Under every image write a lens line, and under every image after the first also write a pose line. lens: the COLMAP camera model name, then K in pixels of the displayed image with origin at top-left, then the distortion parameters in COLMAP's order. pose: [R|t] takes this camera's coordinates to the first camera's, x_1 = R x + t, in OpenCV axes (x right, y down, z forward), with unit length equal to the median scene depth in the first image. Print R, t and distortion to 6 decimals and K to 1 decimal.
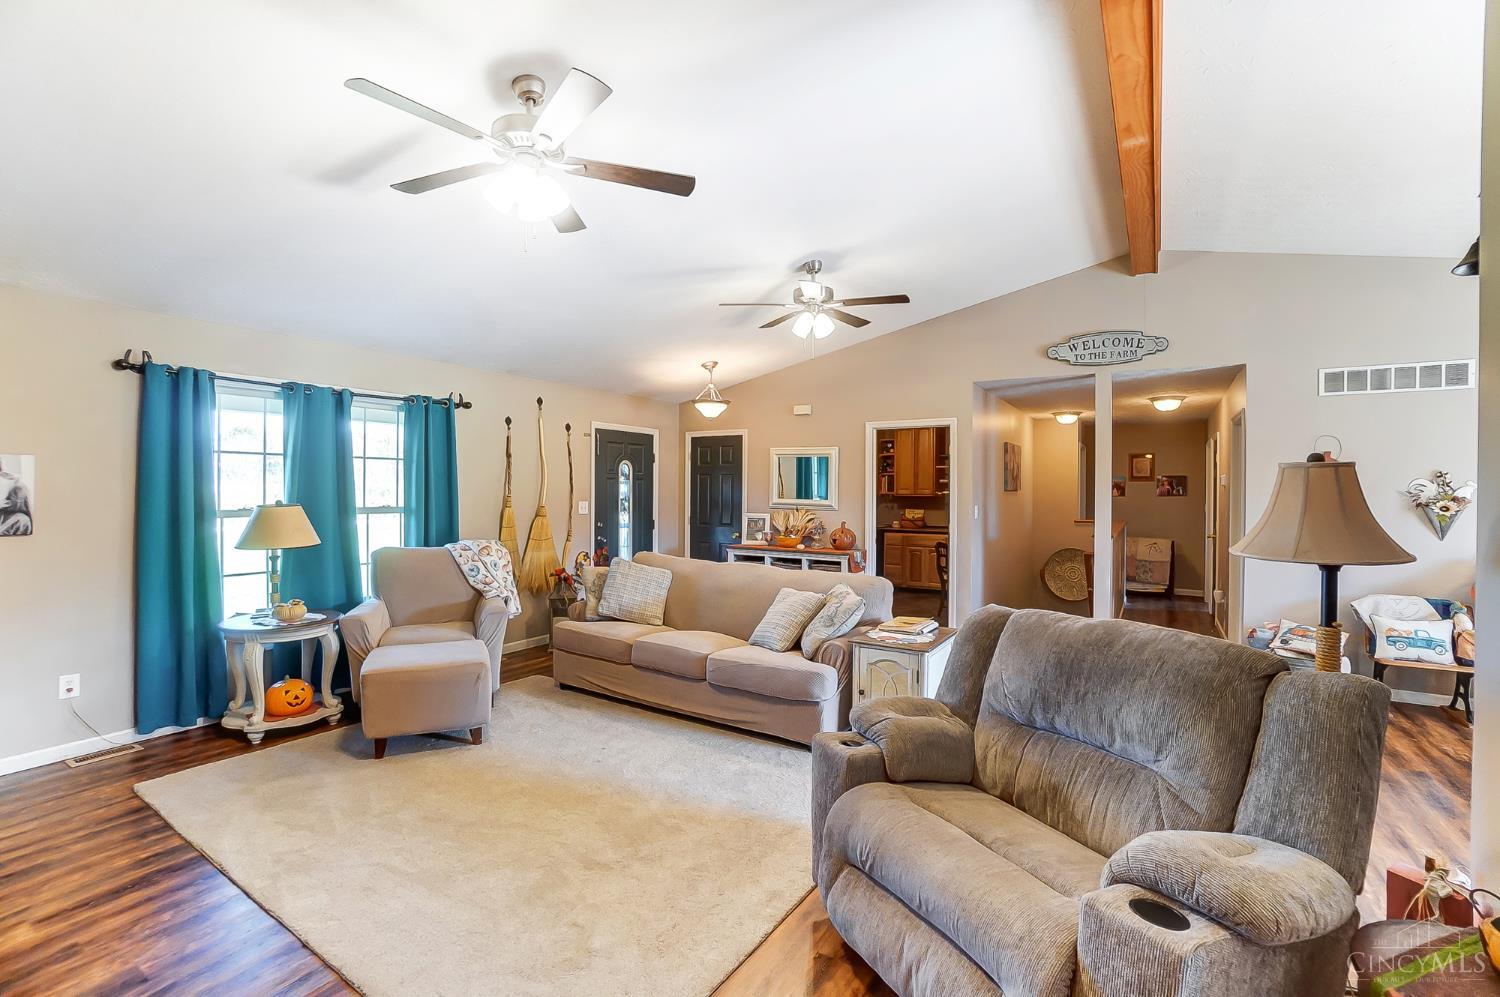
lens RADIAL K [[676.8, 0, 755.9], [0, 676.8, 477.8], [0, 0, 1]] dist [-0.000578, 0.017519]
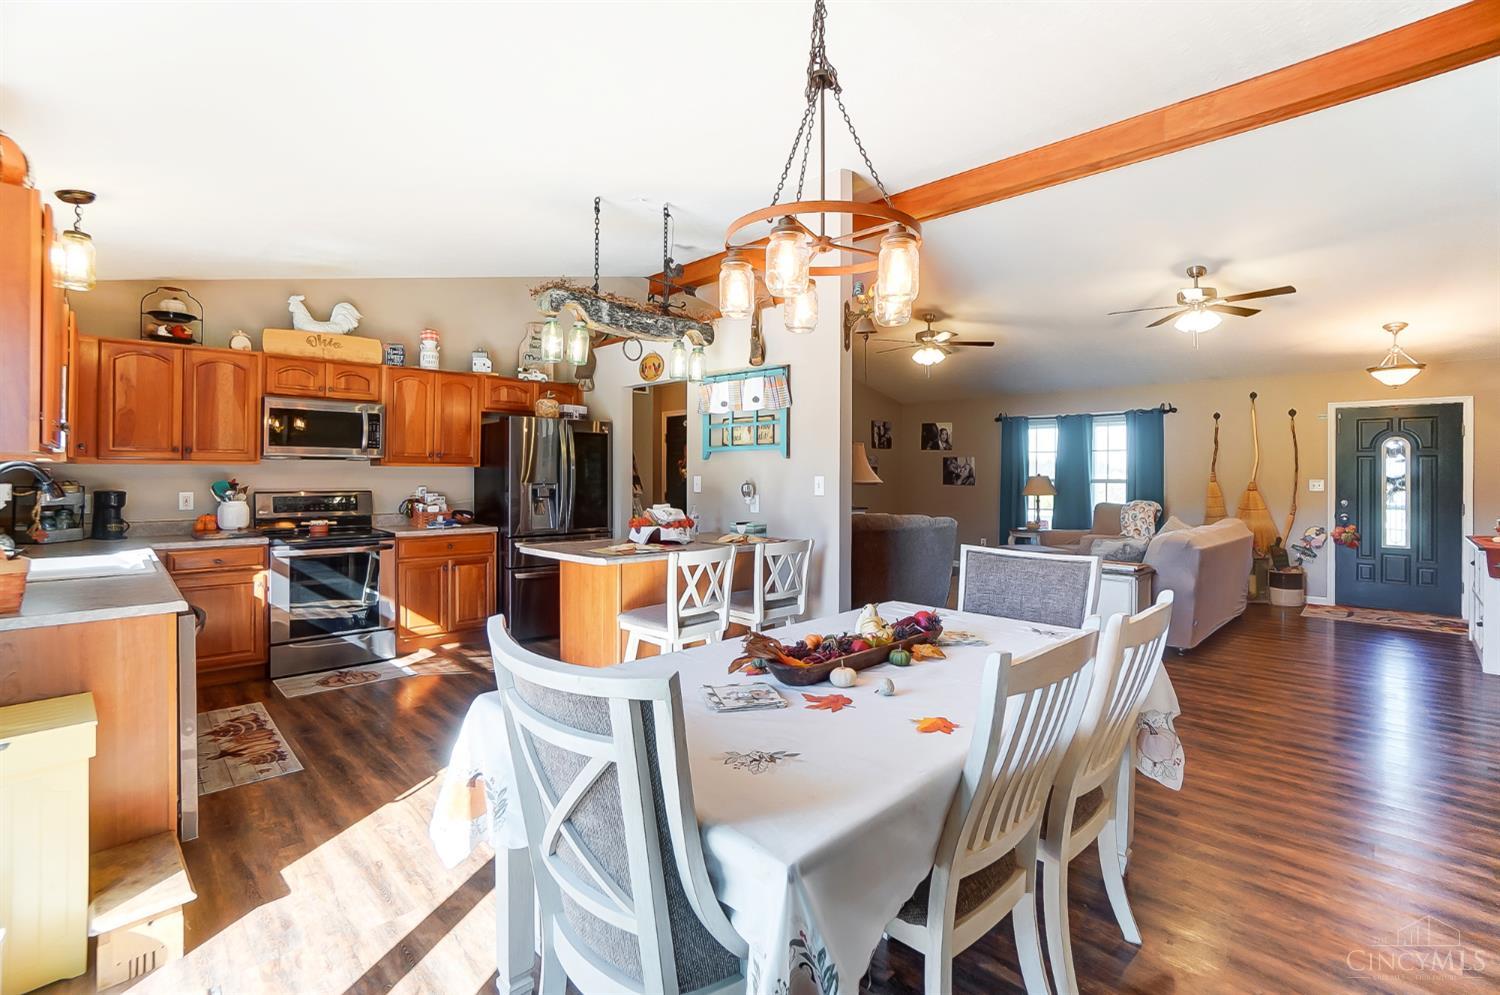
lens RADIAL K [[676.8, 0, 755.9], [0, 676.8, 476.8], [0, 0, 1]] dist [-0.000578, 0.017519]
pose [[-0.154024, -0.008077, -0.988034, 1.138671], [0.004414, 0.999951, -0.008863, 0.043327], [0.988057, -0.005726, -0.153981, 0.347883]]
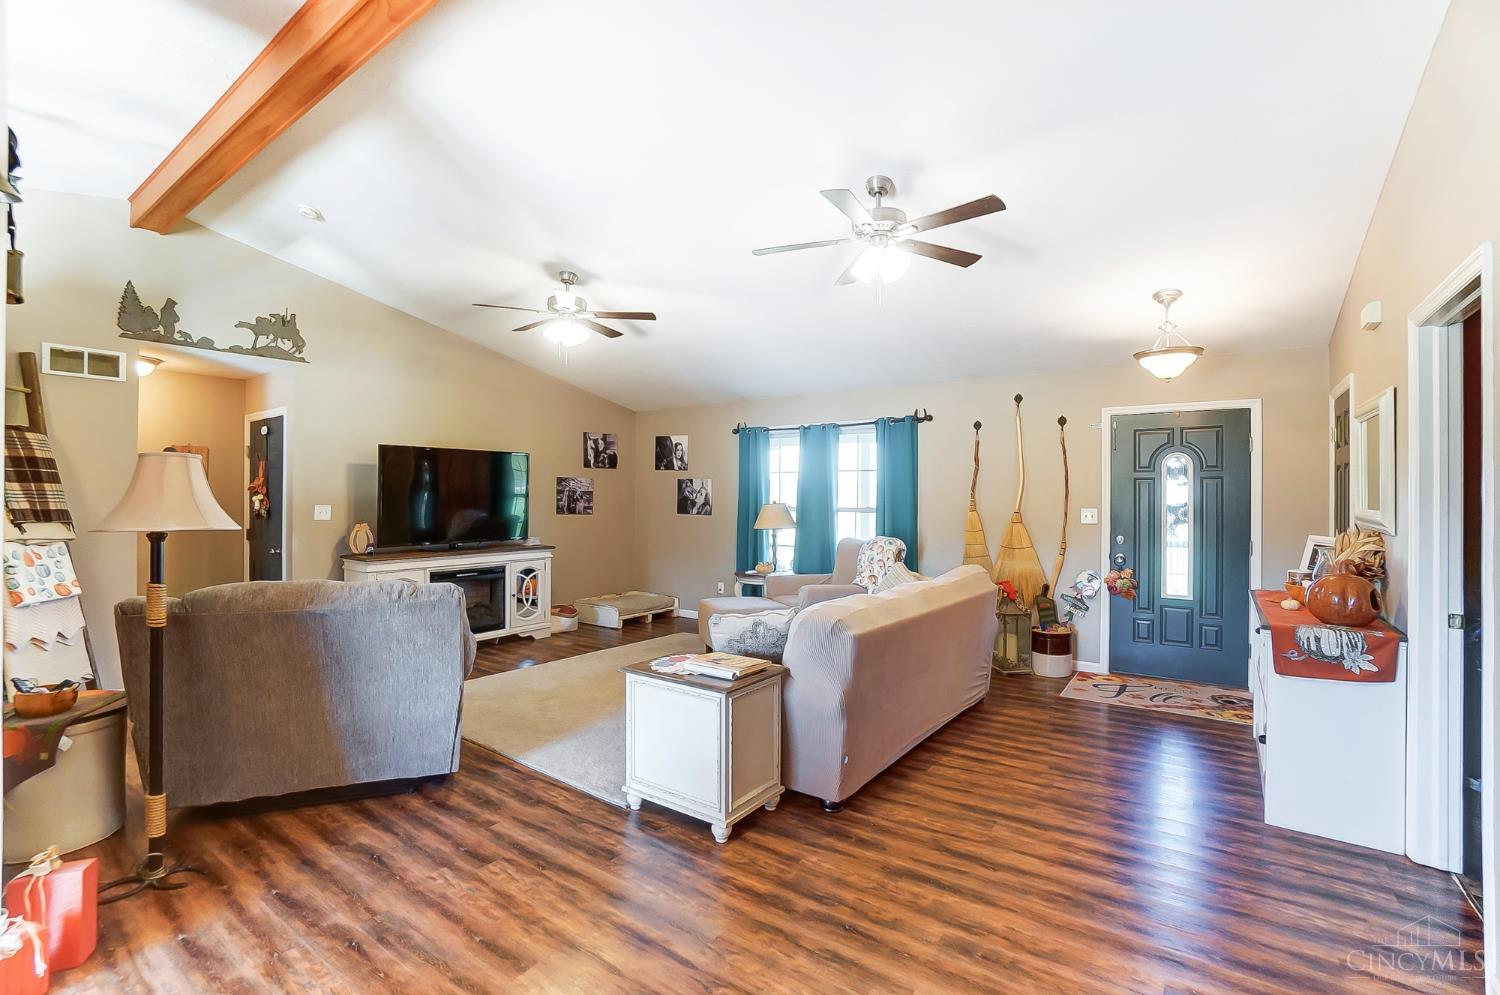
lens RADIAL K [[676.6, 0, 716.2], [0, 676.6, 502.2], [0, 0, 1]] dist [-0.001677, -0.000115]
pose [[-0.041149, -0.003697, -0.999146, 0.693841], [0.009101, 0.999950, -0.004075, 0.031980], [0.999112, -0.009261, -0.041113, 0.702488]]
